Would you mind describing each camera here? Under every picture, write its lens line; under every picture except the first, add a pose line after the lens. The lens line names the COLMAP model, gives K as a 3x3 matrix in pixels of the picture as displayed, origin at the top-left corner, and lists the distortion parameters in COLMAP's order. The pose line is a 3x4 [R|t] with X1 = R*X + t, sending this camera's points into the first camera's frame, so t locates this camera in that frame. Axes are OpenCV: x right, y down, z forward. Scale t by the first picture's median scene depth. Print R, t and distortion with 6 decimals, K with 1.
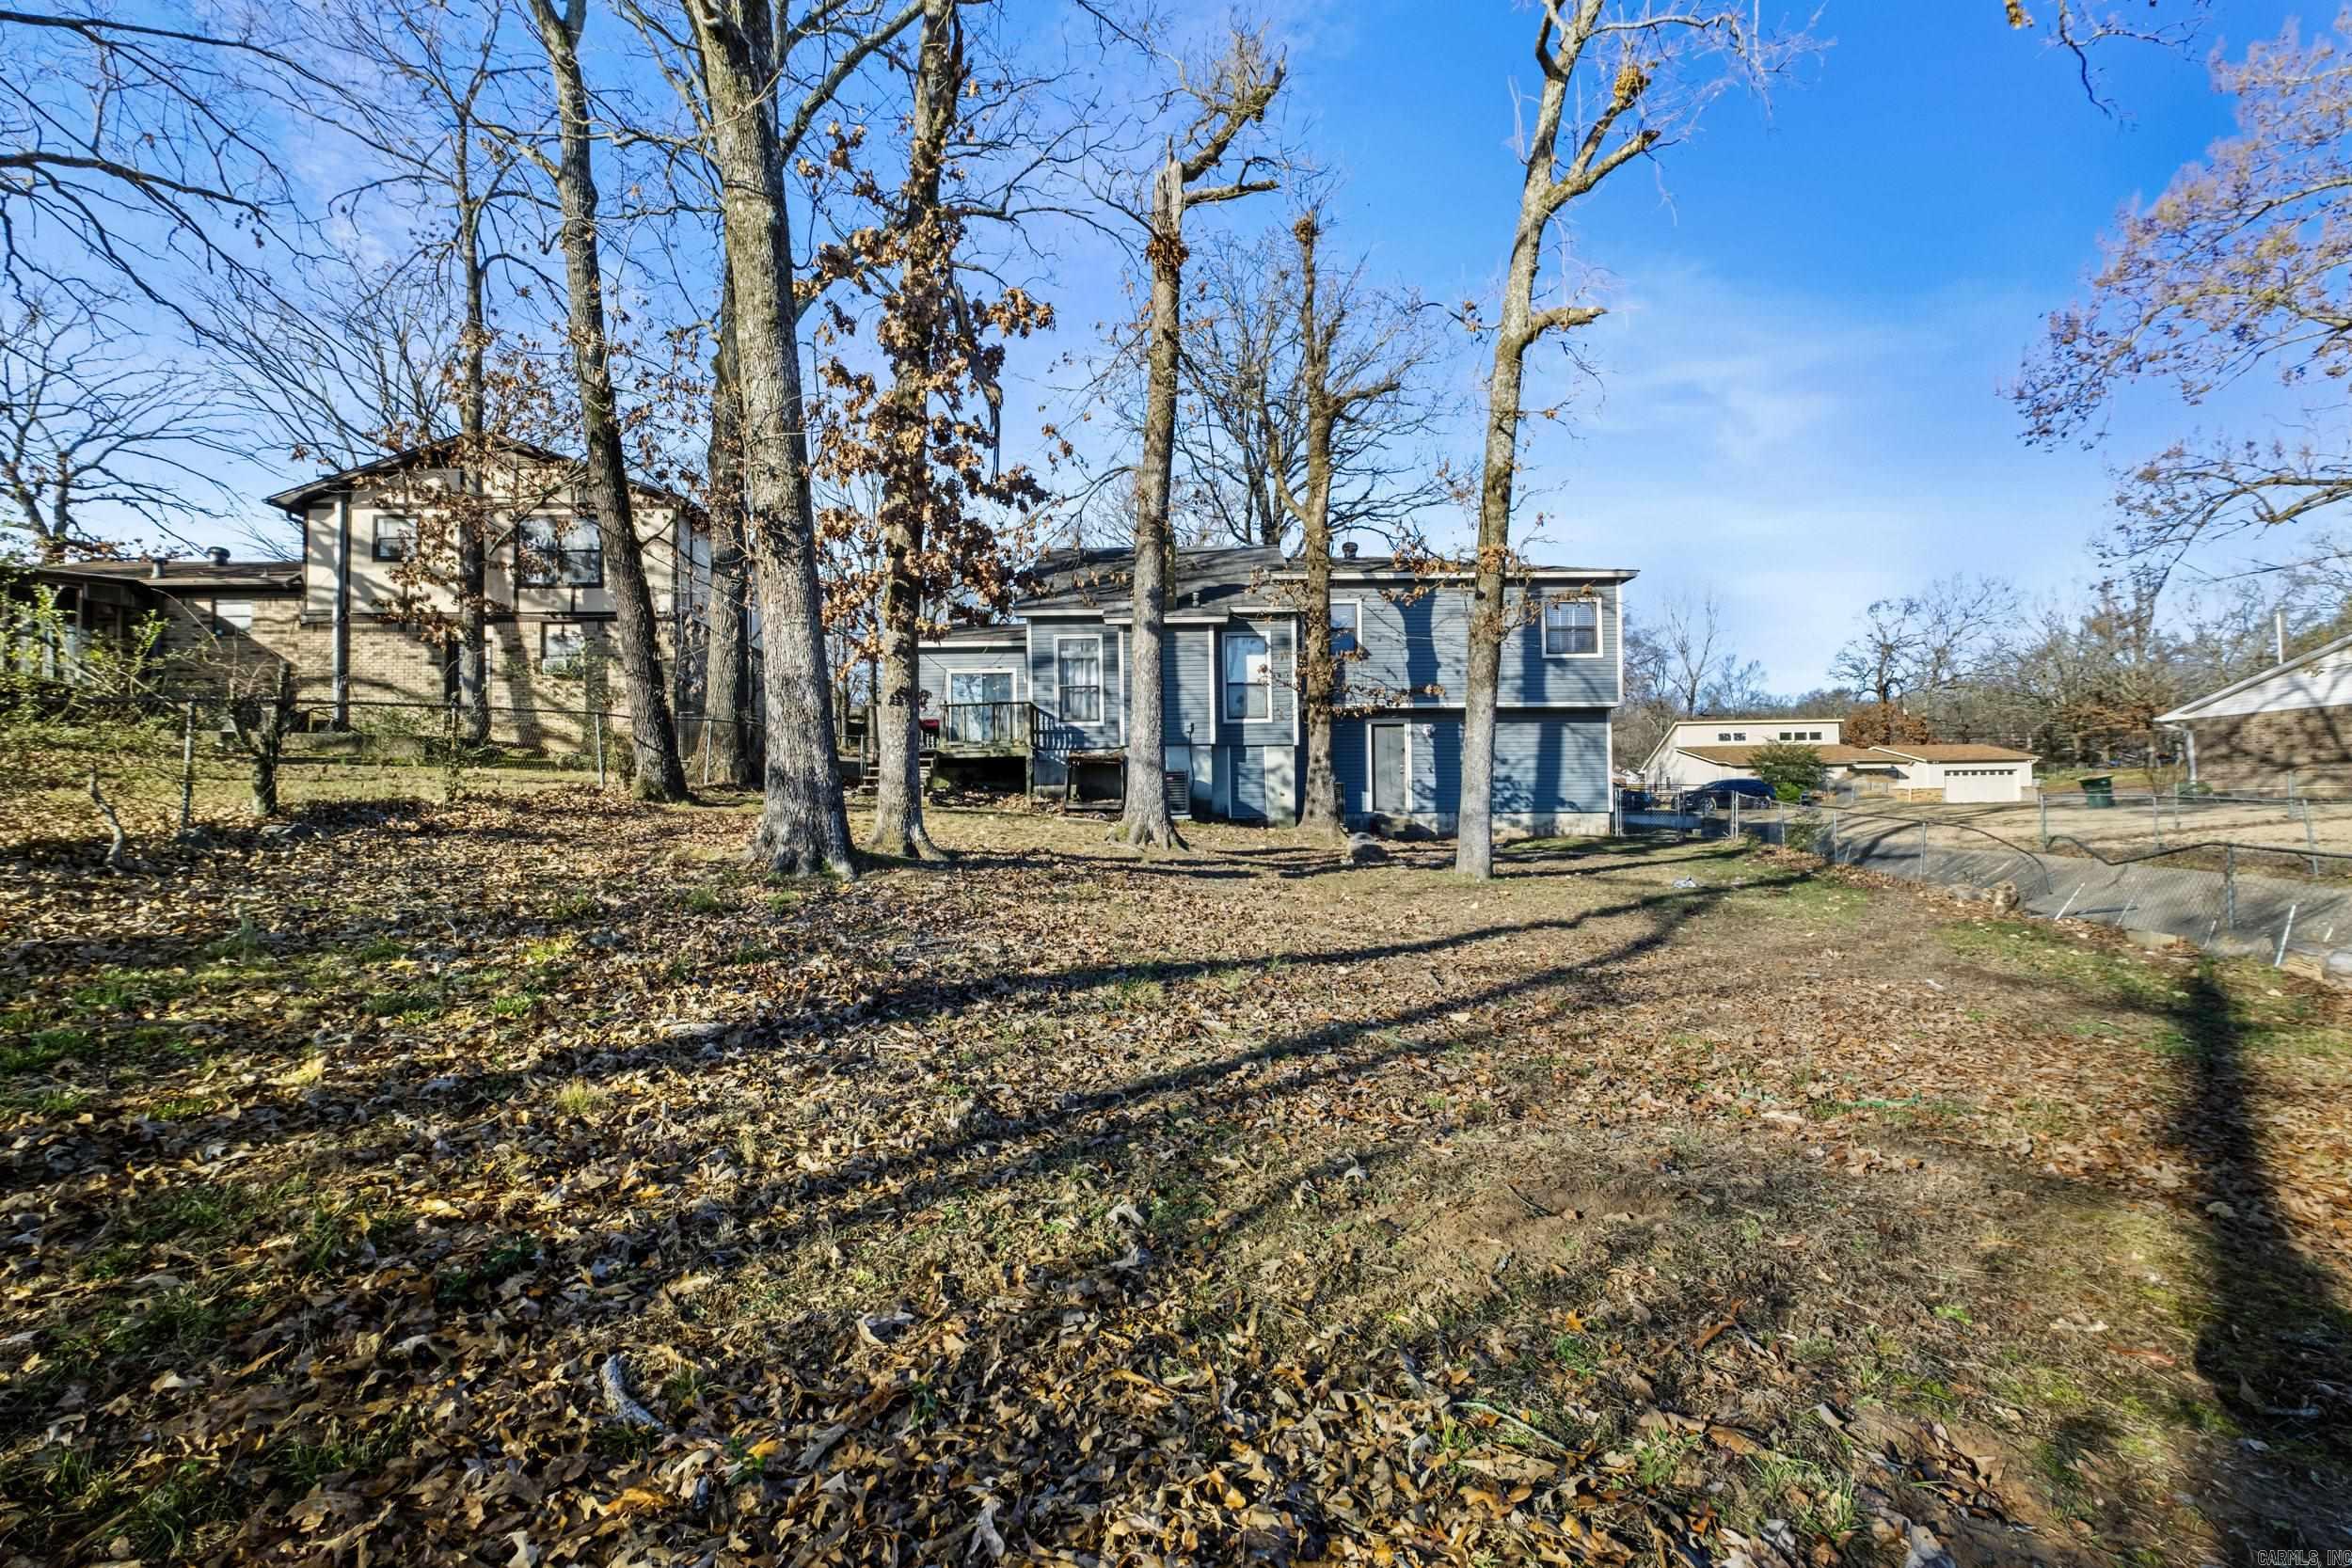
lens RADIAL K [[1018.6, 0, 1162.2], [0, 1018.6, 784.0], [0, 0, 1]] dist [0.001733, 0.000459]
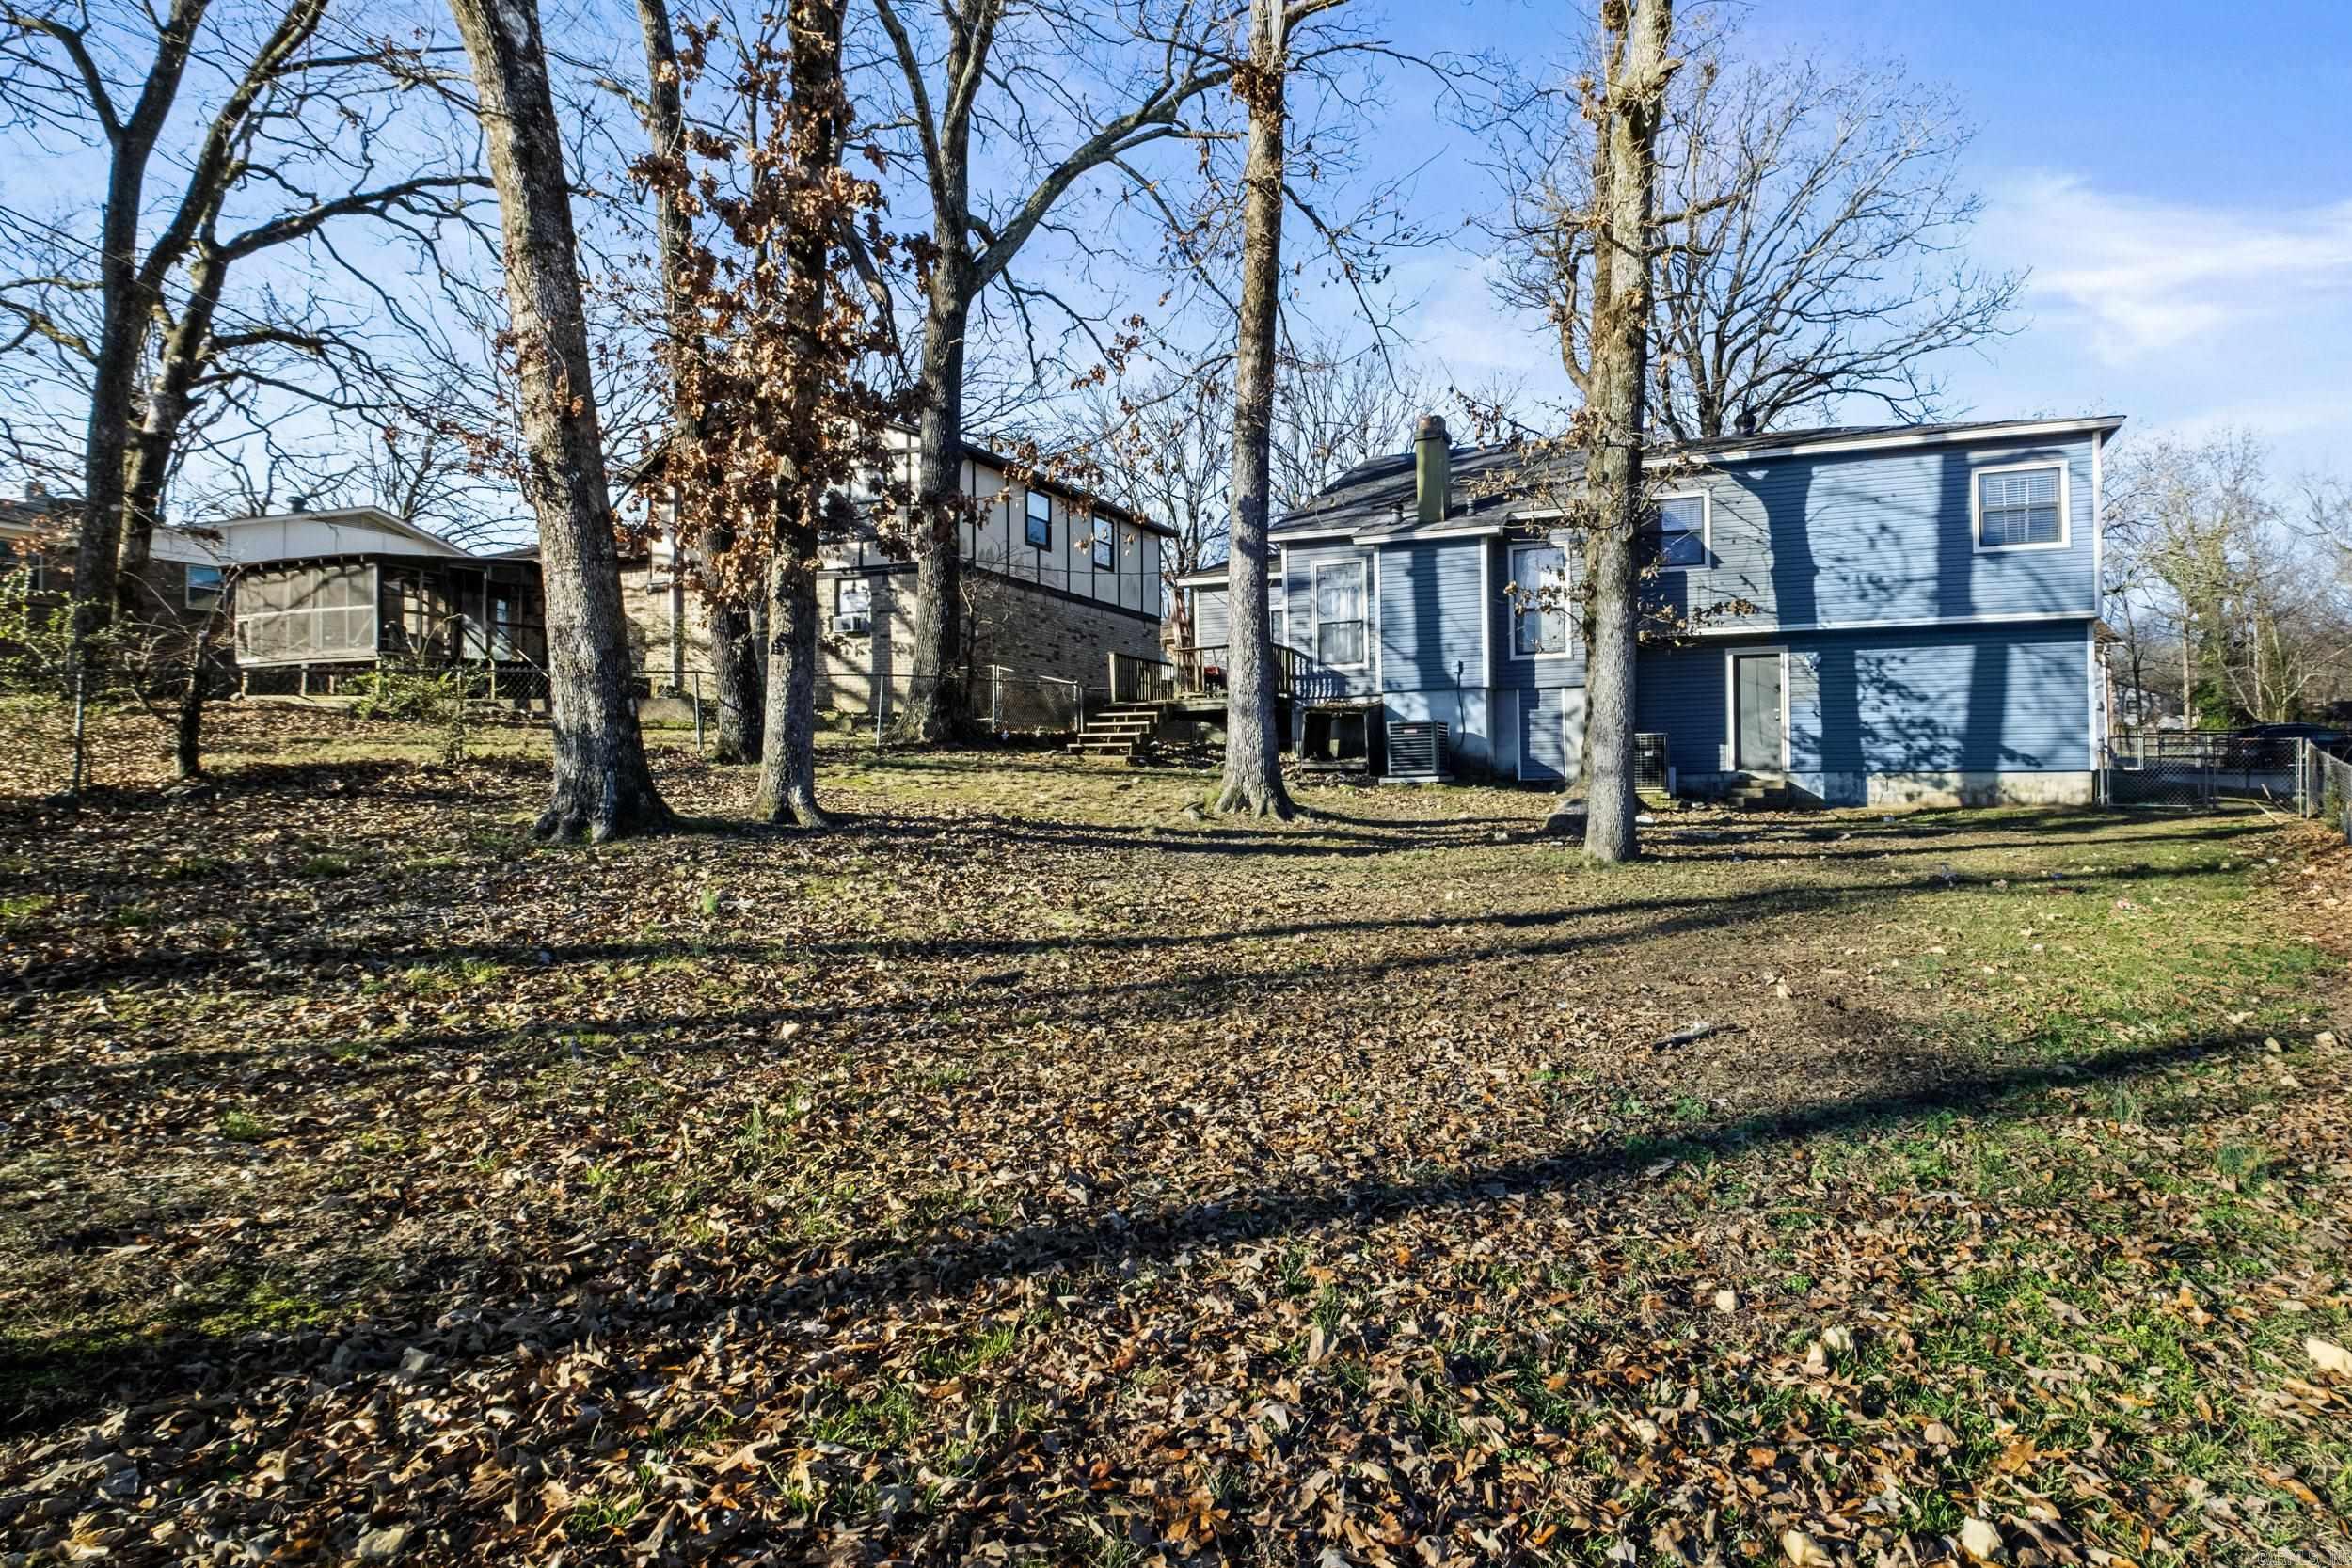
lens RADIAL K [[1204.7, 0, 1176.0], [0, 1204.7, 784.0], [0, 0, 1]] dist [0.000911, 0.000126]
pose [[0.951761, -0.002538, -0.306829, 0.100444], [0.013616, 0.999330, 0.033970, 0.001554], [0.306537, -0.036510, 0.951158, 0.022289]]
